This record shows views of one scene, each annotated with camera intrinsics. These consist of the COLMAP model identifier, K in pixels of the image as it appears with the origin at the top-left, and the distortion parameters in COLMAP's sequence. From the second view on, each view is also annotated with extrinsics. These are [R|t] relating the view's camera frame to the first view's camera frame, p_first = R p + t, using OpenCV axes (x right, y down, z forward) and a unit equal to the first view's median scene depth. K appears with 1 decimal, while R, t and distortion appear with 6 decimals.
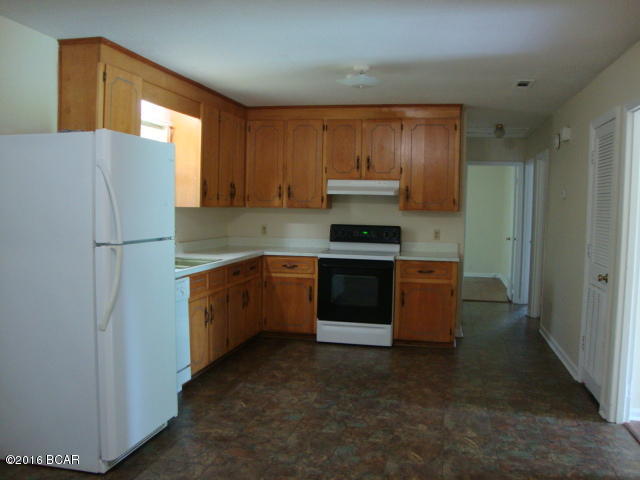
lens RADIAL K [[577.4, 0, 322.7], [0, 577.4, 239.1], [0, 0, 1]] dist [-0.156805, 0.165762]
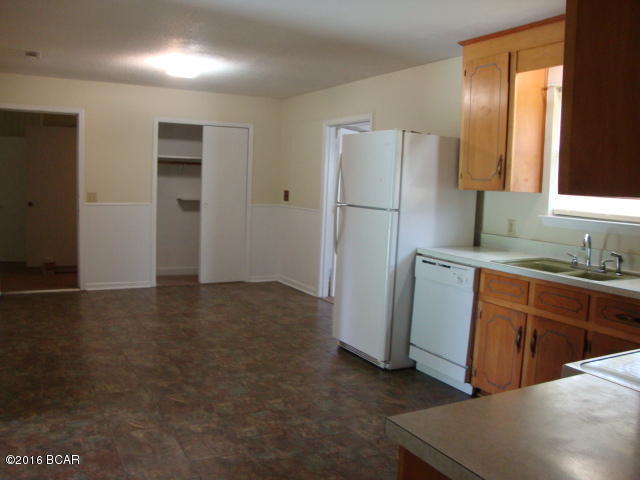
lens RADIAL K [[577.4, 0, 323.0], [0, 577.4, 242.2], [0, 0, 1]] dist [-0.156805, 0.165762]
pose [[-0.754336, 0.020619, -0.656165, 0.498321], [-0.087443, 0.987445, 0.131554, -0.065438], [0.650639, 0.156613, -0.743062, 1.457222]]
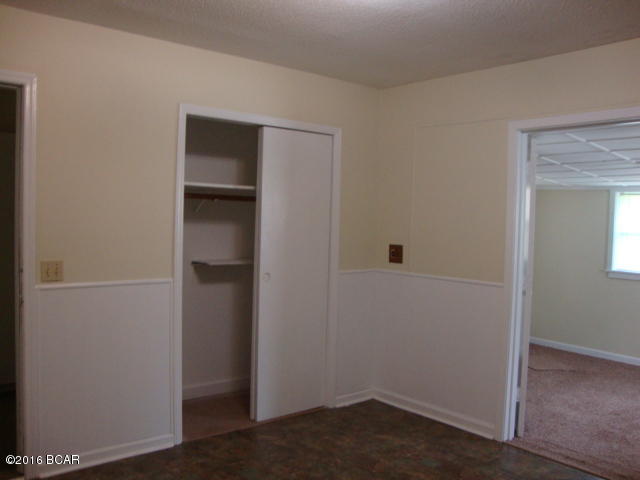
lens RADIAL K [[577.4, 0, 316.4], [0, 577.4, 238.9], [0, 0, 1]] dist [-0.156805, 0.165762]
pose [[-0.609270, -0.005567, -0.792943, 0.392245], [-0.081011, 0.995180, 0.055259, -0.047664], [0.788814, 0.097905, -0.606784, 0.937475]]
